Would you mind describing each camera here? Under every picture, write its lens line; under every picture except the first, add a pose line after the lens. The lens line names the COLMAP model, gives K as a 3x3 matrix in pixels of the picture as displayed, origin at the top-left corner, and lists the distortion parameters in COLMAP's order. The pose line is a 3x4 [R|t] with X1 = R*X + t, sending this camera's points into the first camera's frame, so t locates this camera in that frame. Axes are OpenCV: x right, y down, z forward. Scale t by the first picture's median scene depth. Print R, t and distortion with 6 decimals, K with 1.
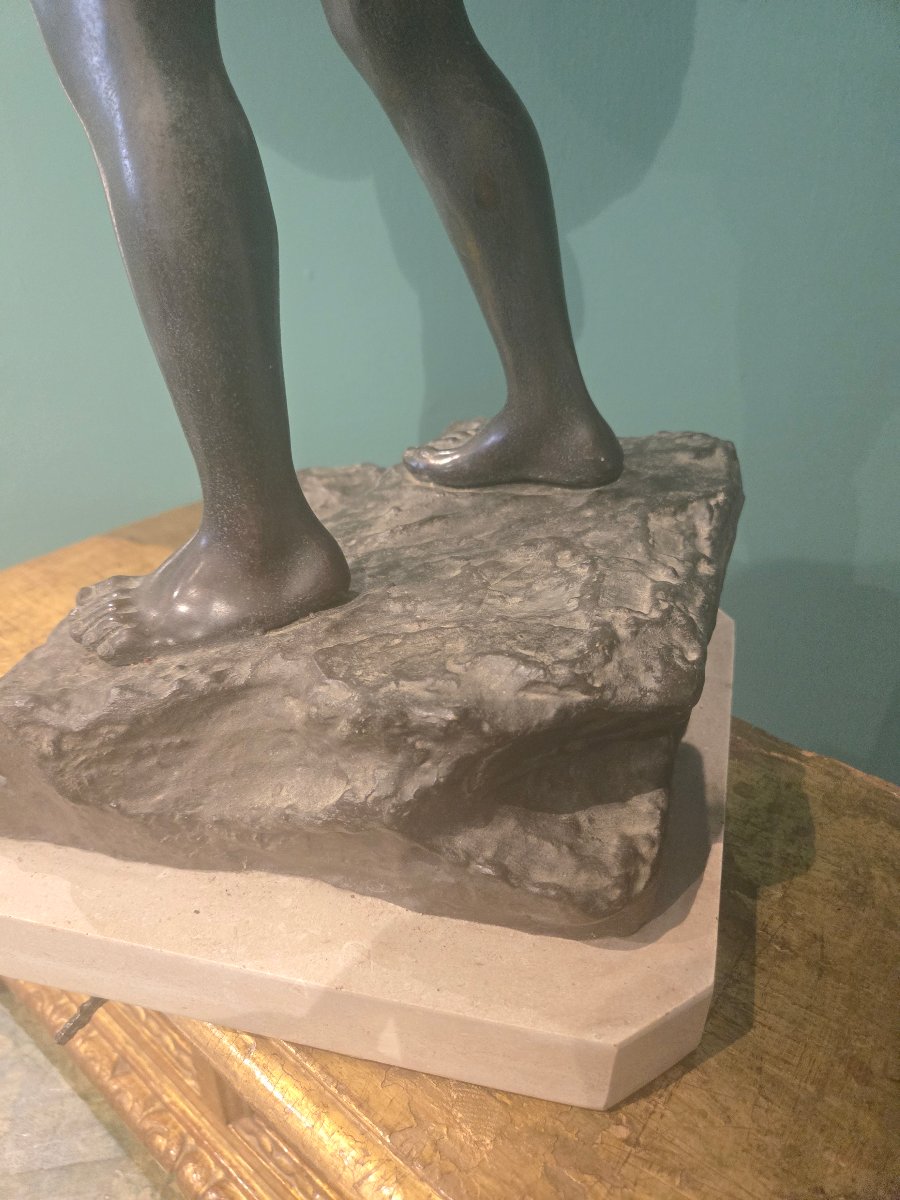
lens RADIAL K [[808.2, 0, 454.6], [0, 808.2, 604.9], [0, 0, 1]] dist [0.005614, -0.001805]
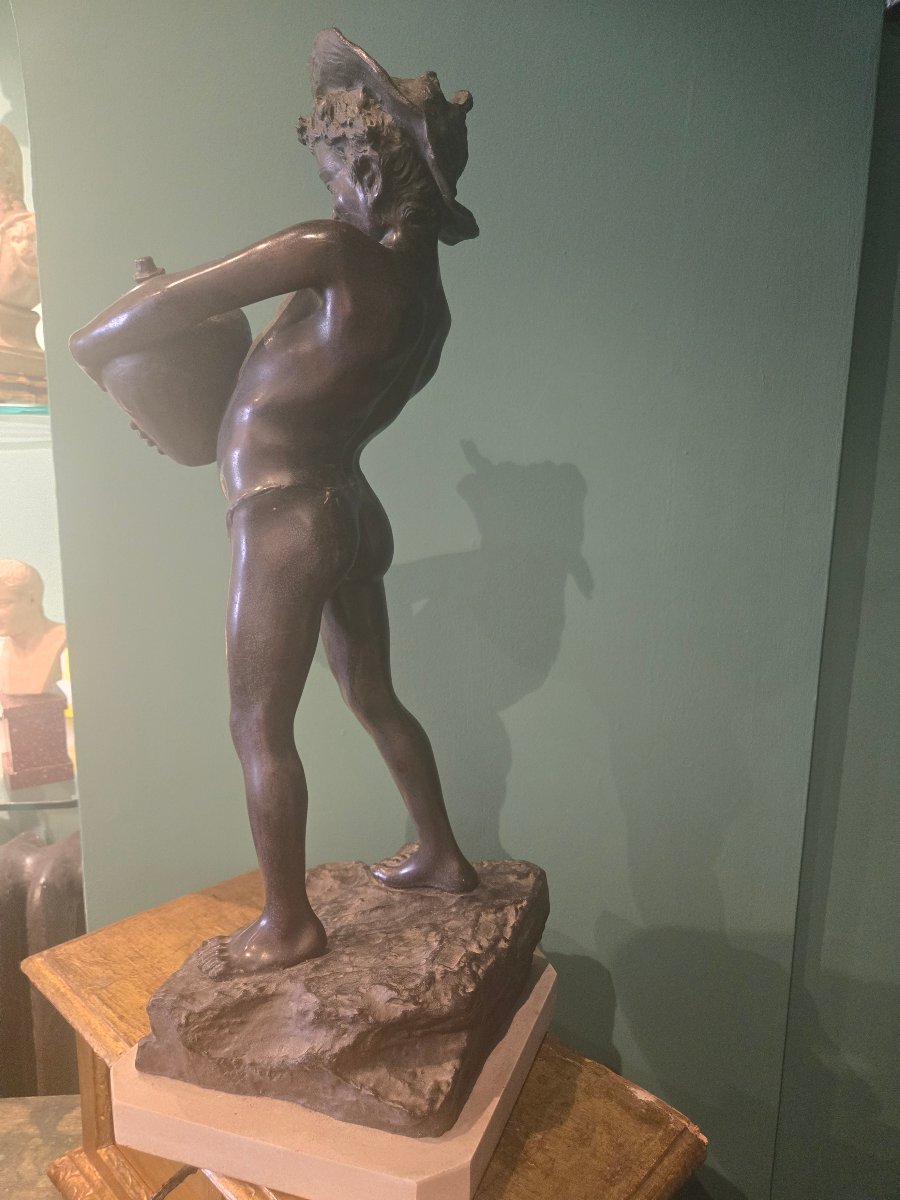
lens RADIAL K [[808.2, 0, 454.6], [0, 808.2, 604.9], [0, 0, 1]] dist [0.005614, -0.001805]
pose [[0.997234, 0.017537, -0.072227, 0.379159], [-0.043495, 0.925692, -0.375770, -0.076949], [0.060270, 0.377872, 0.923894, -1.417398]]
